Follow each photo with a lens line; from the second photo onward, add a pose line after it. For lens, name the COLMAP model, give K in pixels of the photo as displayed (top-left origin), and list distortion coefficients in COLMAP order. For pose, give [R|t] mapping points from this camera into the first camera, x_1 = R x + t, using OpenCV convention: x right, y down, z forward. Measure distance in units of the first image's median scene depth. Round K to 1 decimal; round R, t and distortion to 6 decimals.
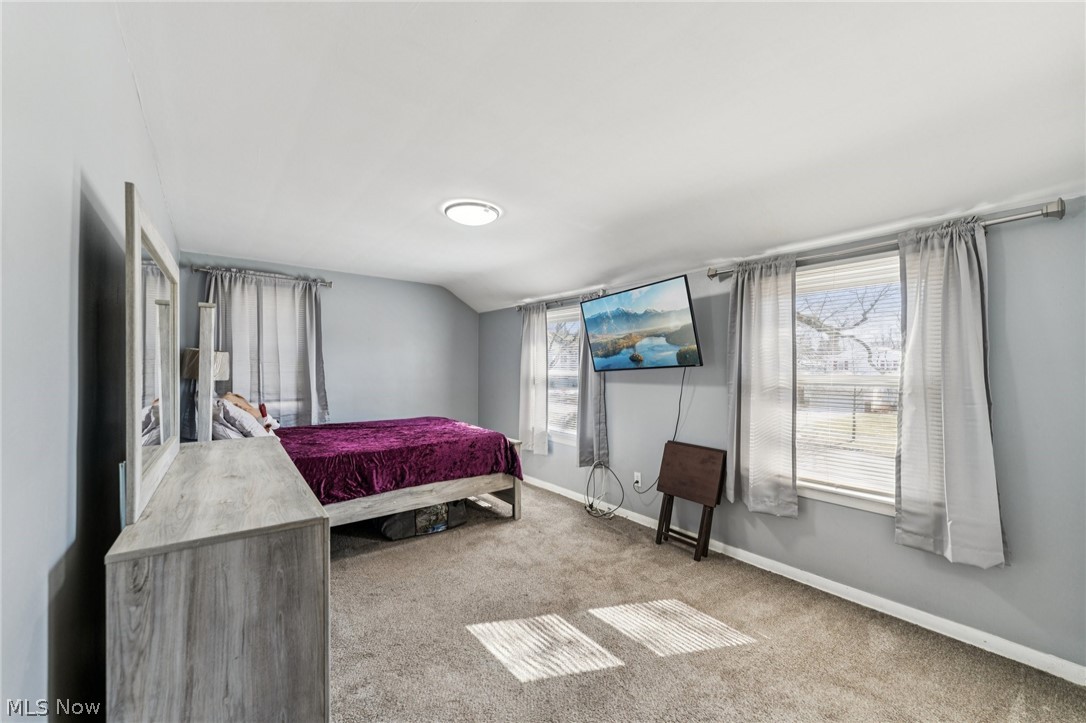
lens RADIAL K [[431.4, 0, 534.6], [0, 431.4, 364.3], [0, 0, 1]] dist [-0.000165, -0.000720]
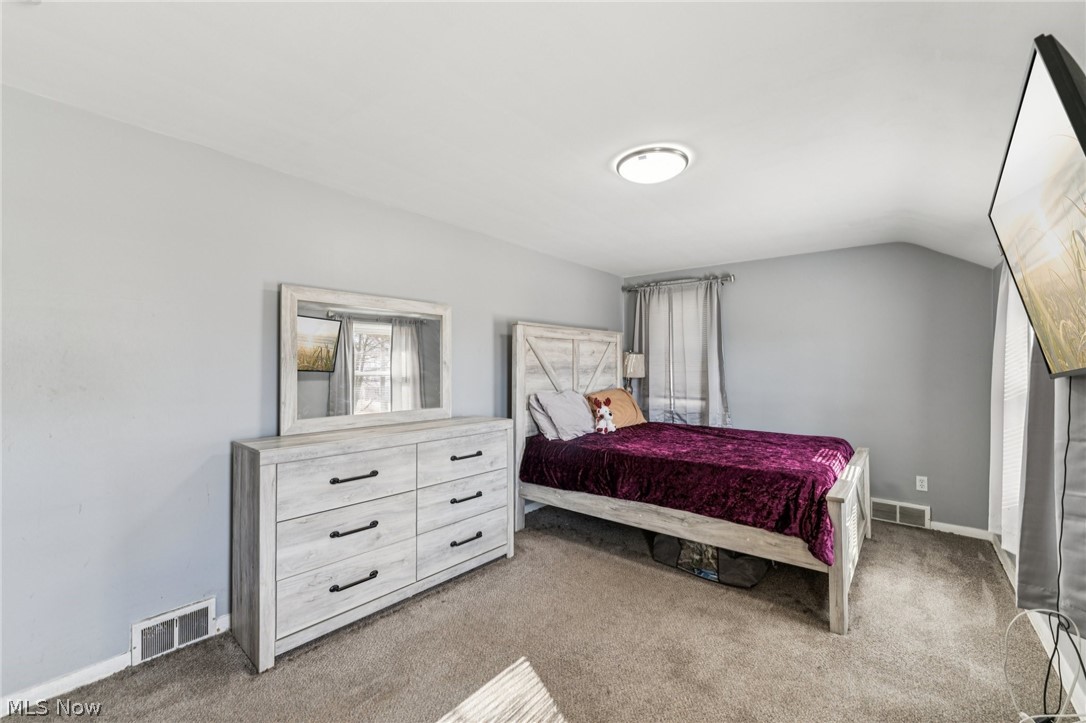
lens RADIAL K [[431.4, 0, 542.8], [0, 431.4, 360.5], [0, 0, 1]] dist [-0.000165, -0.000720]
pose [[0.249681, -0.012694, -0.968245, 0.460209], [0.003323, 0.999919, -0.012253, 0.004424], [0.968322, -0.000158, 0.249703, 0.524057]]
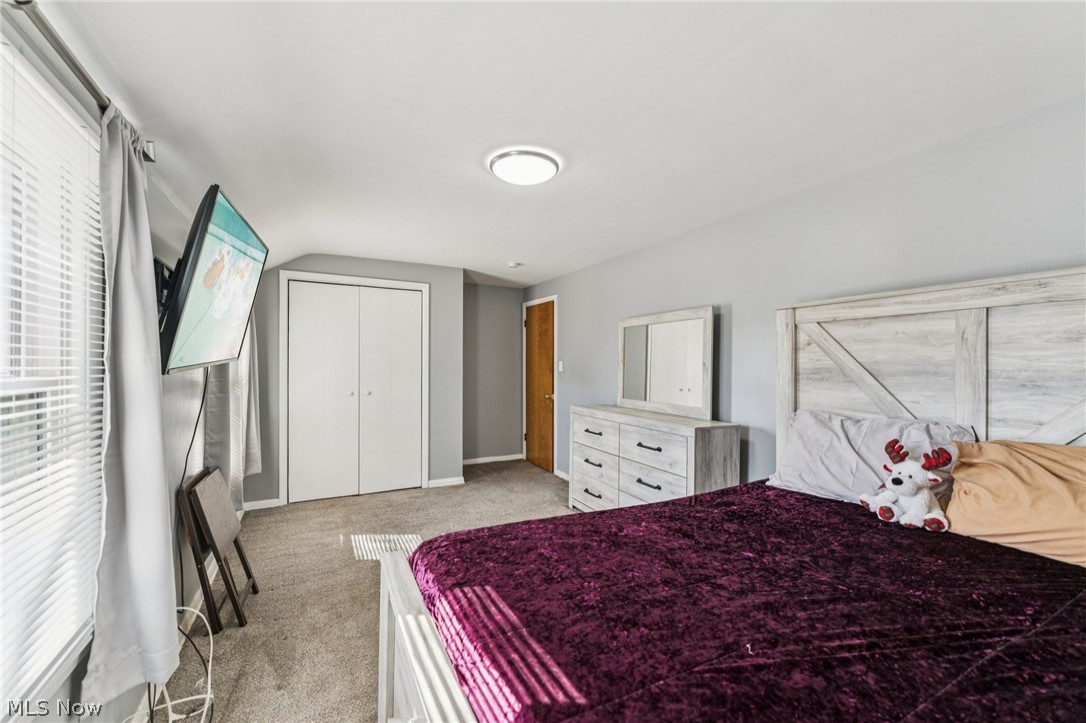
lens RADIAL K [[431.4, 0, 548.2], [0, 431.4, 367.9], [0, 0, 1]] dist [-0.000165, -0.000720]
pose [[-0.992517, -0.011857, 0.121529, -0.282263], [-0.011820, 0.999930, 0.001028, 0.008148], [-0.121533, -0.000416, -0.992587, 1.548772]]
